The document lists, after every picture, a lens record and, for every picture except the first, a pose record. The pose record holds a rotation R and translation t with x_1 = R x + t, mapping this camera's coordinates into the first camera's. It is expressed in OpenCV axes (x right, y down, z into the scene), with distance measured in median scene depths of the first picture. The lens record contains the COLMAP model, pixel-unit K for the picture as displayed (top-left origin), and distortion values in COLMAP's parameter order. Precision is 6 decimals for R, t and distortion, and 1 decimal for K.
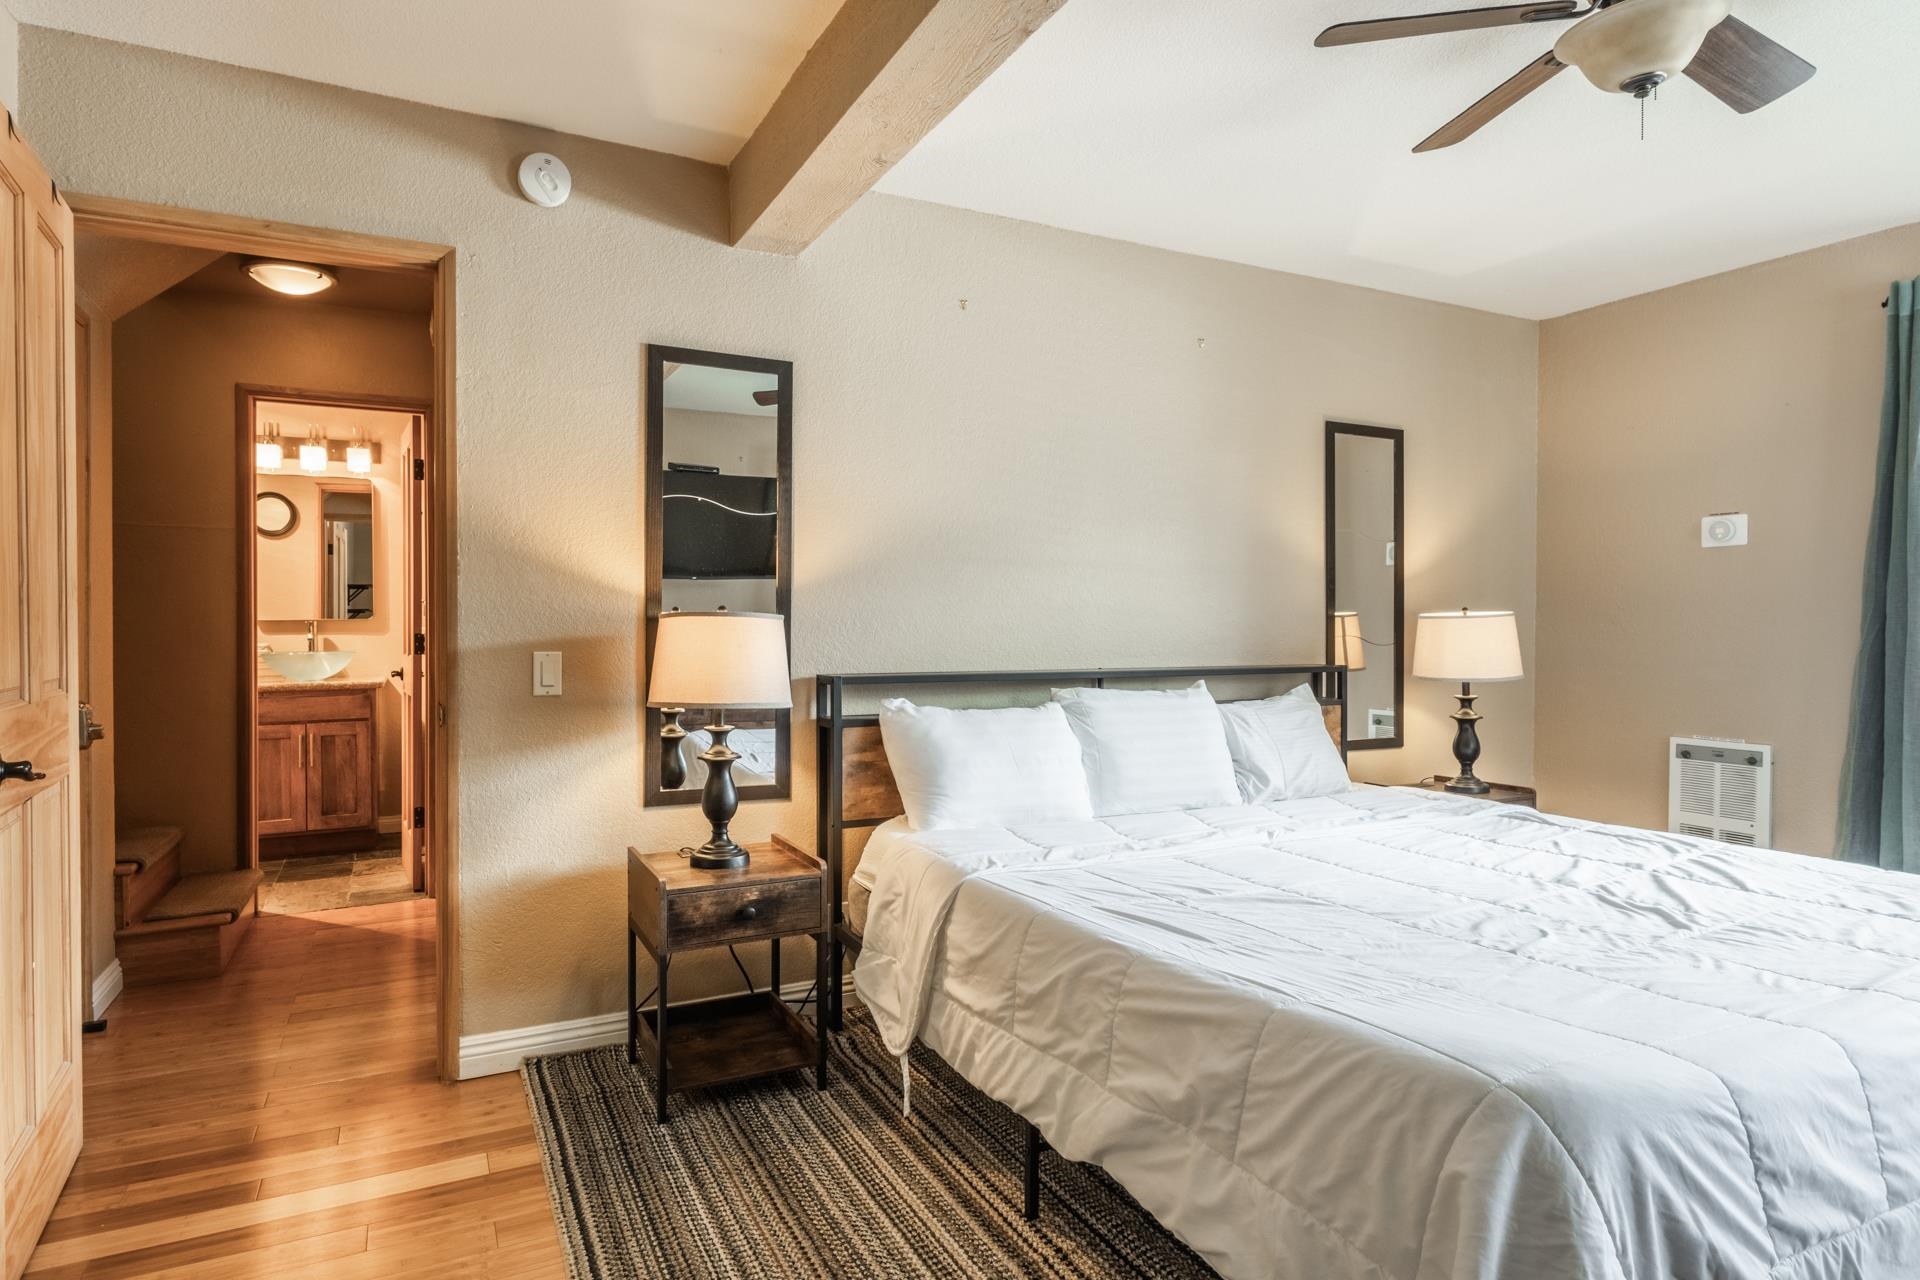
lens RADIAL K [[1078.7, 0, 925.5], [0, 1078.7, 616.6], [0, 0, 1]] dist [-0.000289, 0.000361]
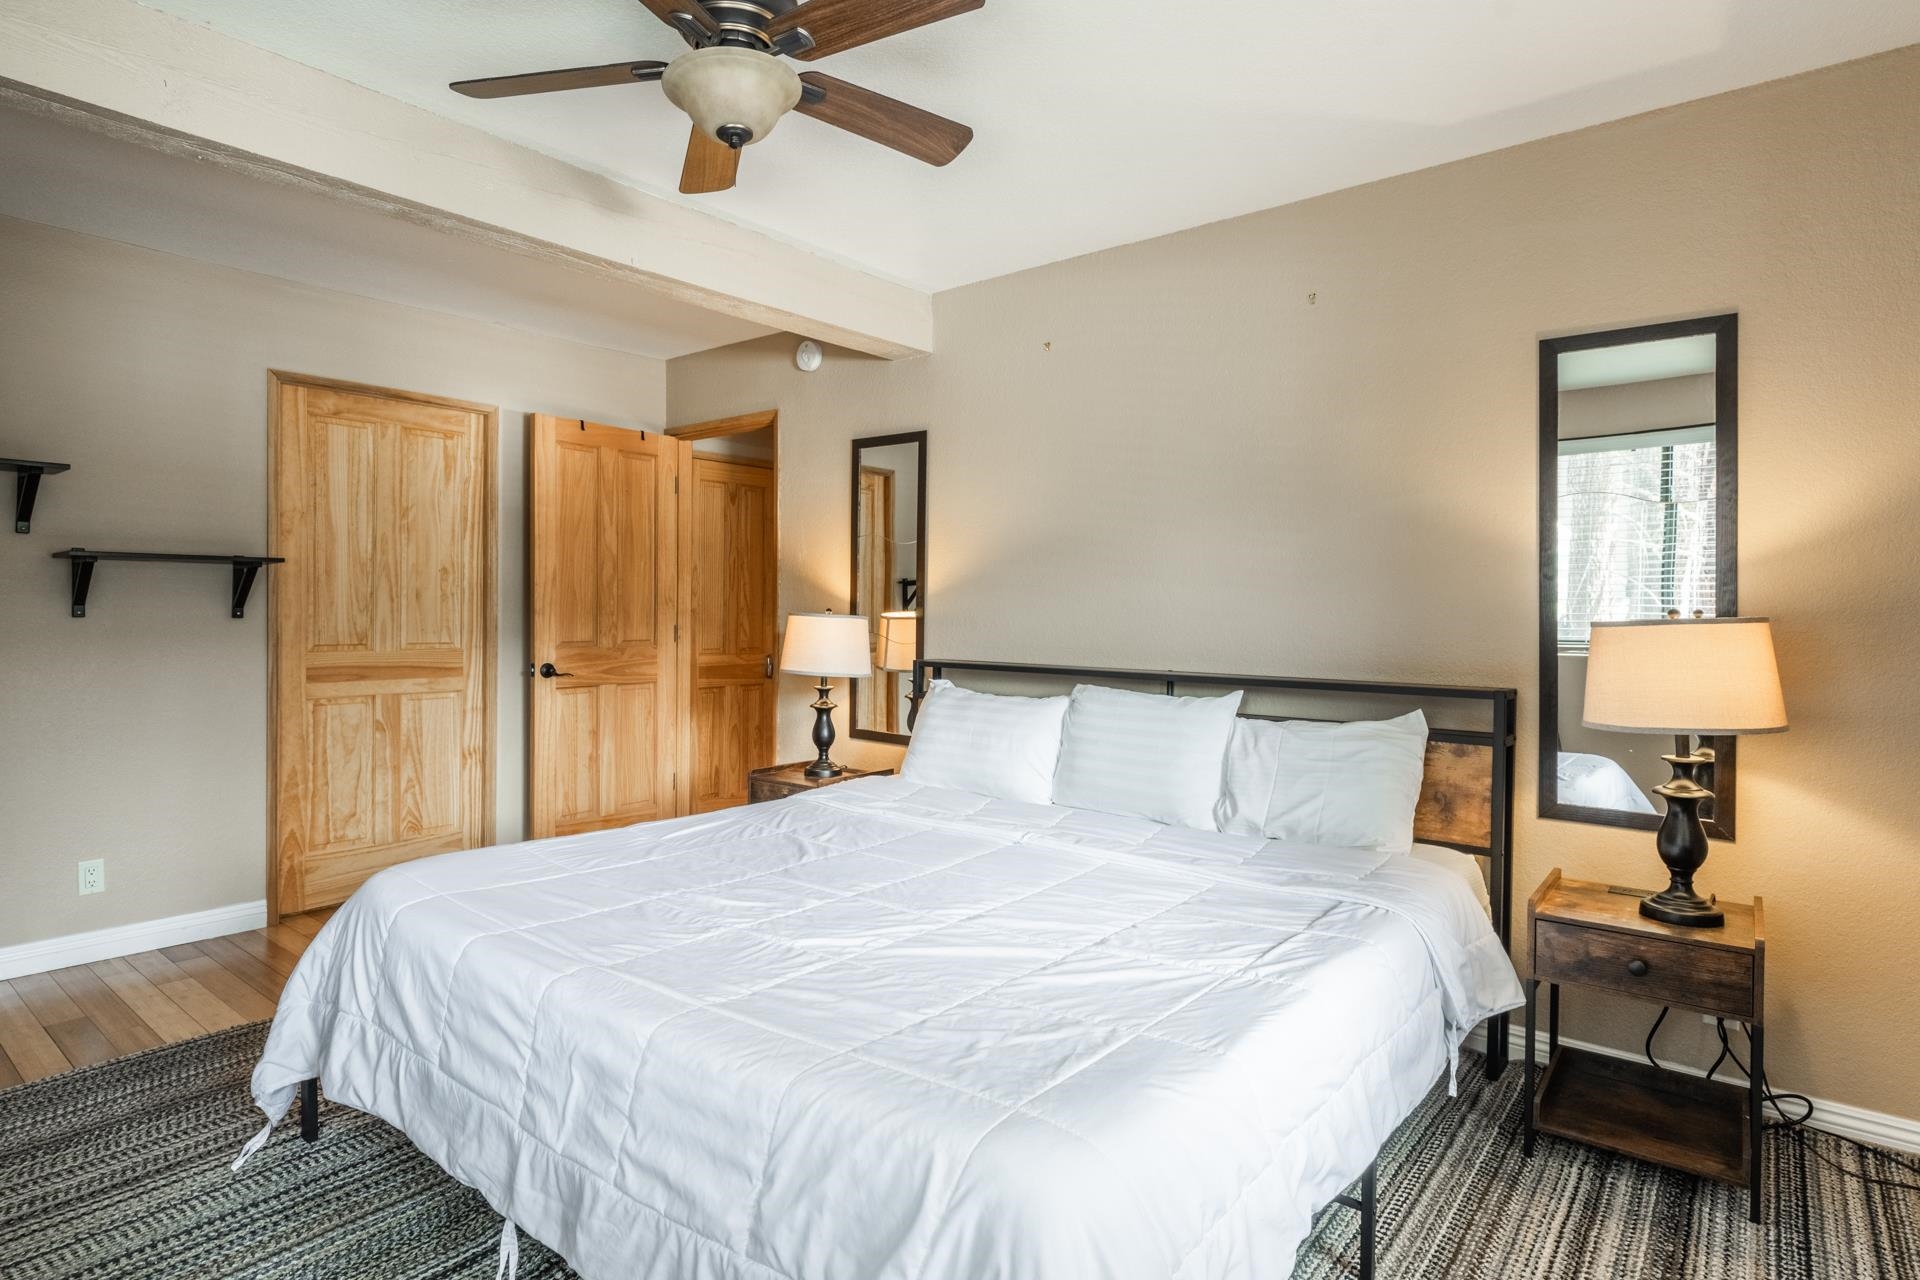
lens RADIAL K [[1015.7, 0, 974.3], [0, 1015.7, 613.3], [0, 0, 1]] dist [-0.004540, -0.000901]
pose [[0.405133, 0.000671, -0.914258, 0.963613], [-0.010879, 0.999932, -0.004087, 0.001116], [0.914193, 0.011602, 0.405113, 0.476102]]
